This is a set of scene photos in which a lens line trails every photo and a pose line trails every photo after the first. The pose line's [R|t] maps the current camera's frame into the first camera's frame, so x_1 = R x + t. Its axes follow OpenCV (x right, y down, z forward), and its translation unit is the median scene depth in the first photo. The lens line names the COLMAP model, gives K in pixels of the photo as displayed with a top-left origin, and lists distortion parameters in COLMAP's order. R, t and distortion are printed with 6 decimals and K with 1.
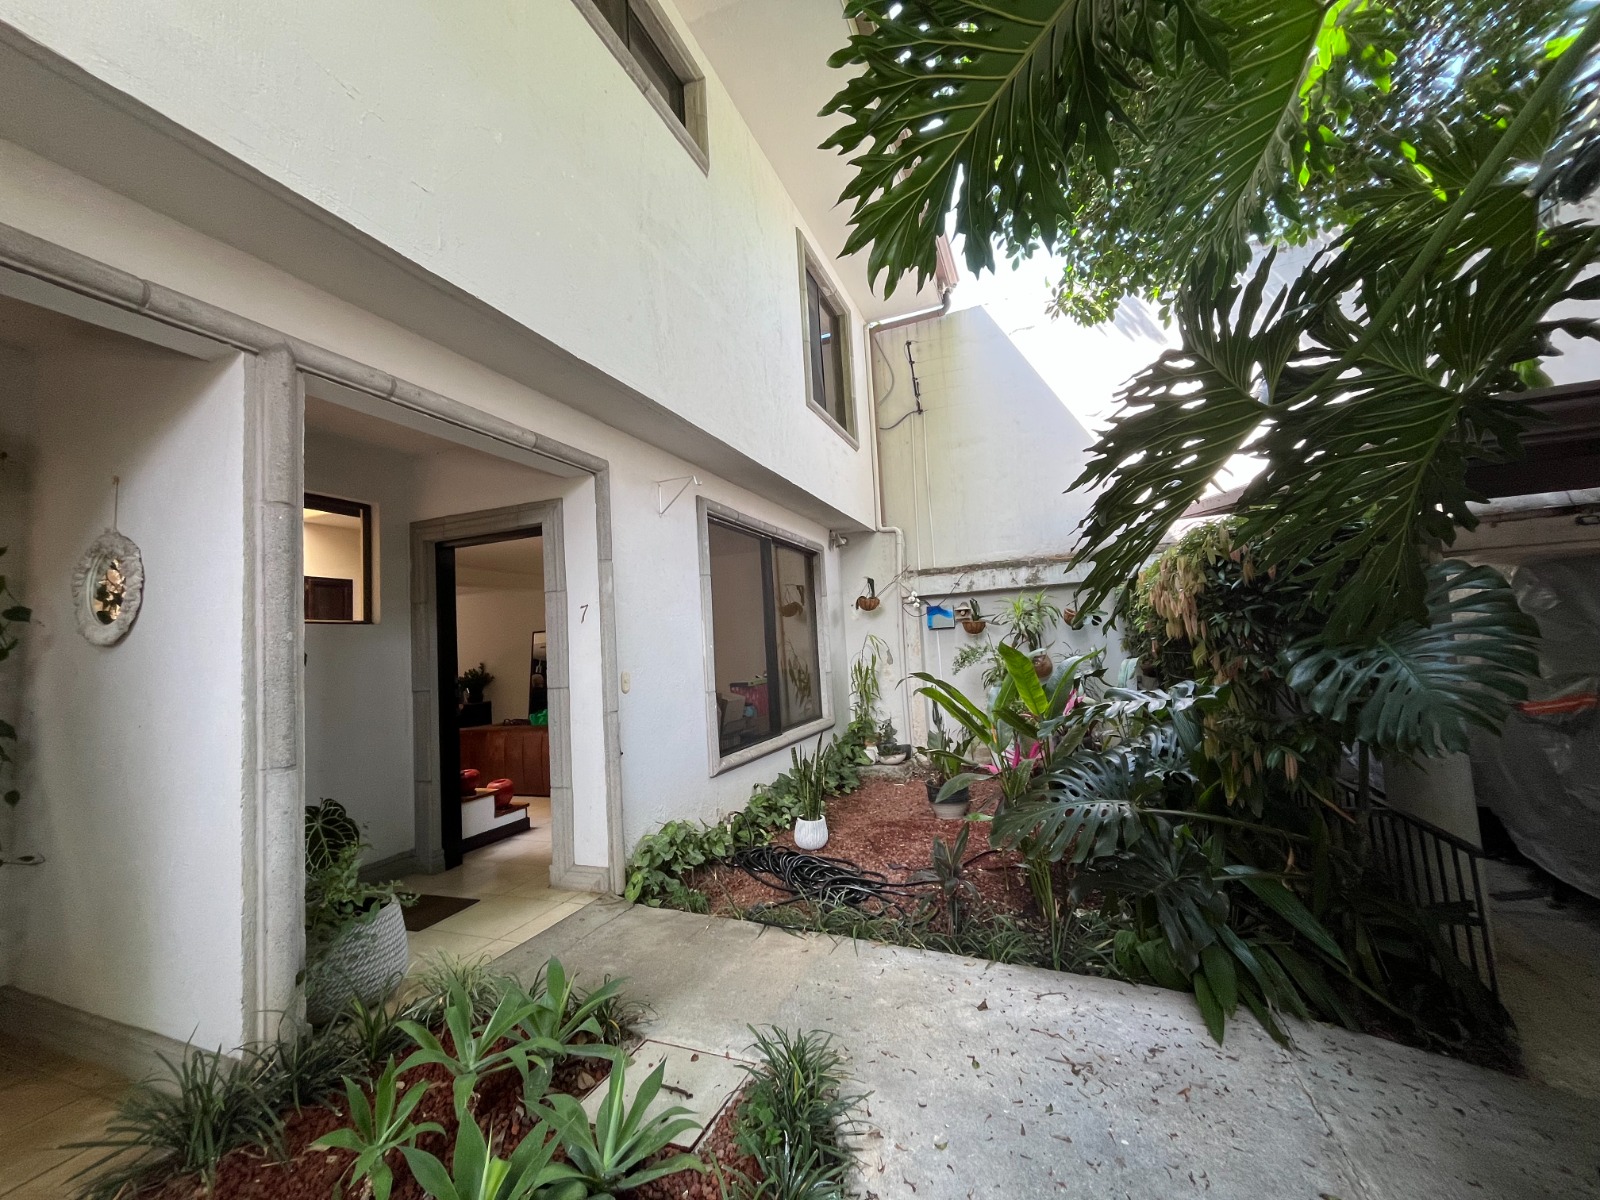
lens RADIAL K [[646.2, 0, 796.1], [0, 646.2, 595.1], [0, 0, 1]] dist [-0.000589, 0.000176]
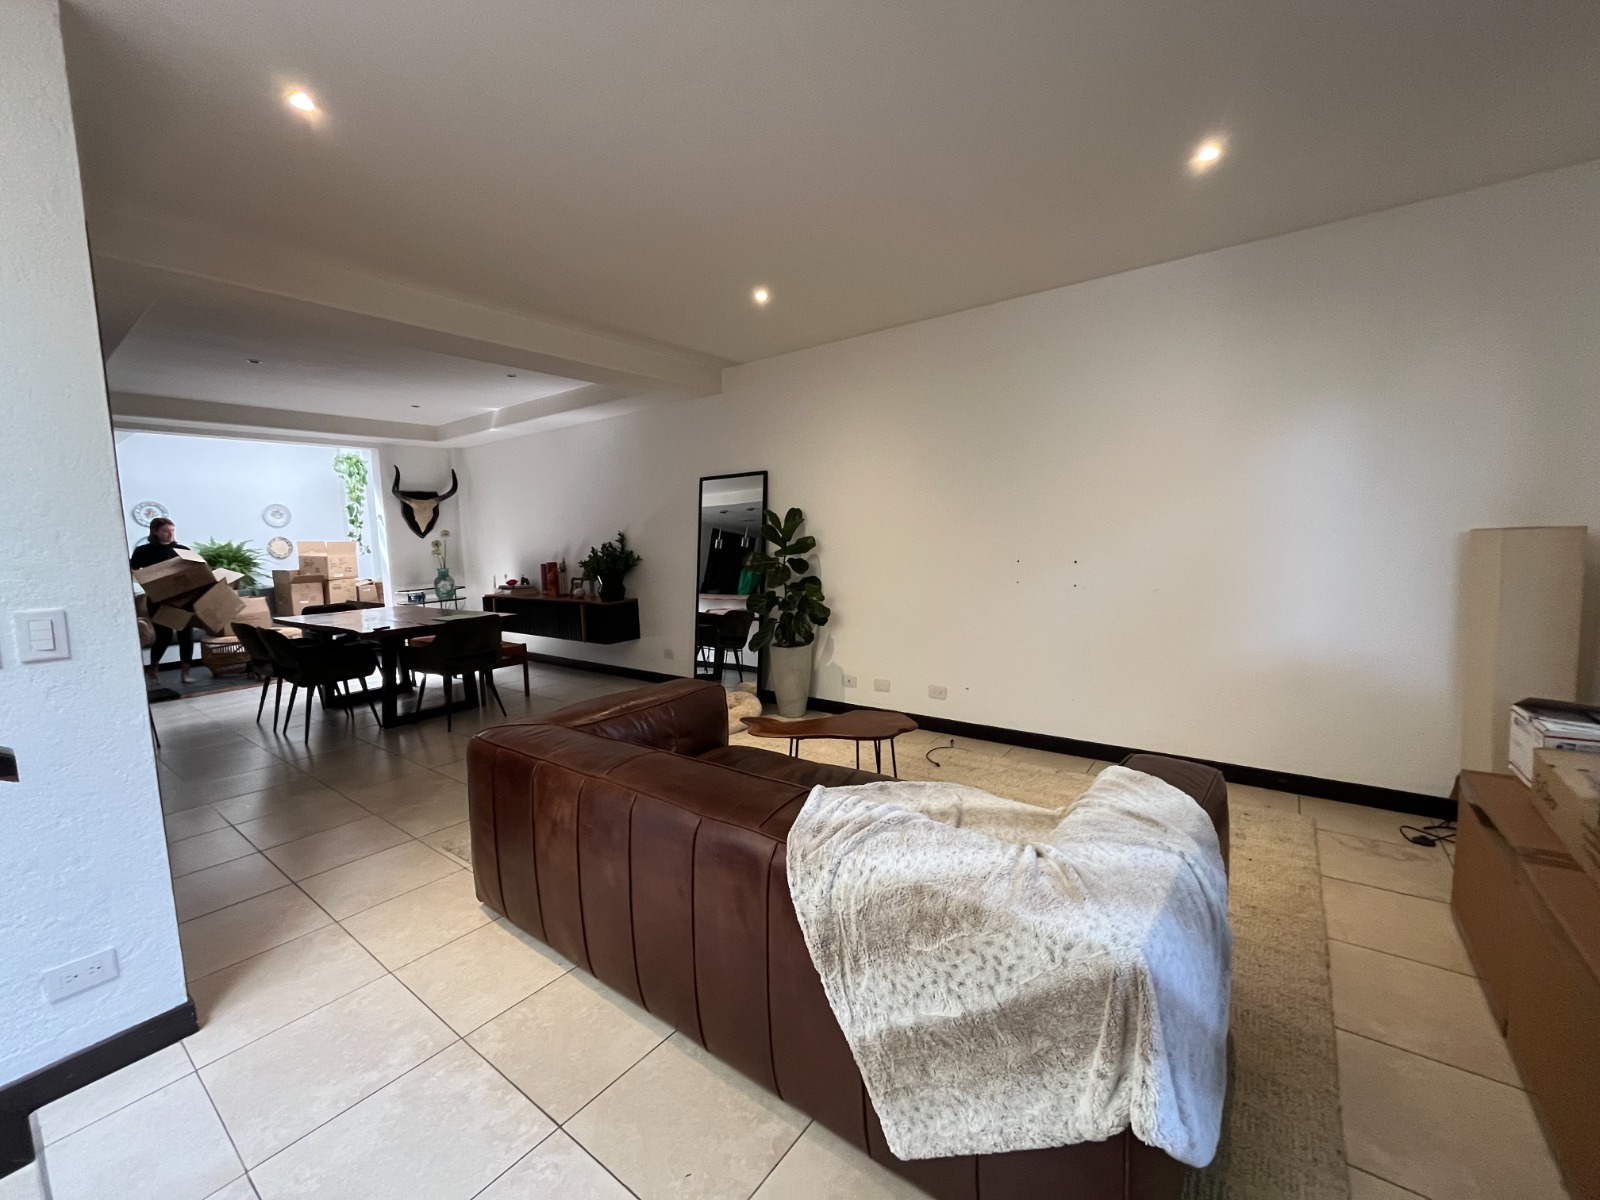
lens RADIAL K [[646.2, 0, 799.3], [0, 646.2, 597.7], [0, 0, 1]] dist [-0.000589, 0.000176]
pose [[0.965472, 0.067516, -0.251604, -0.187255], [-0.019032, 0.981531, 0.190355, 0.049917], [0.259809, -0.178994, 0.948926, 0.489435]]
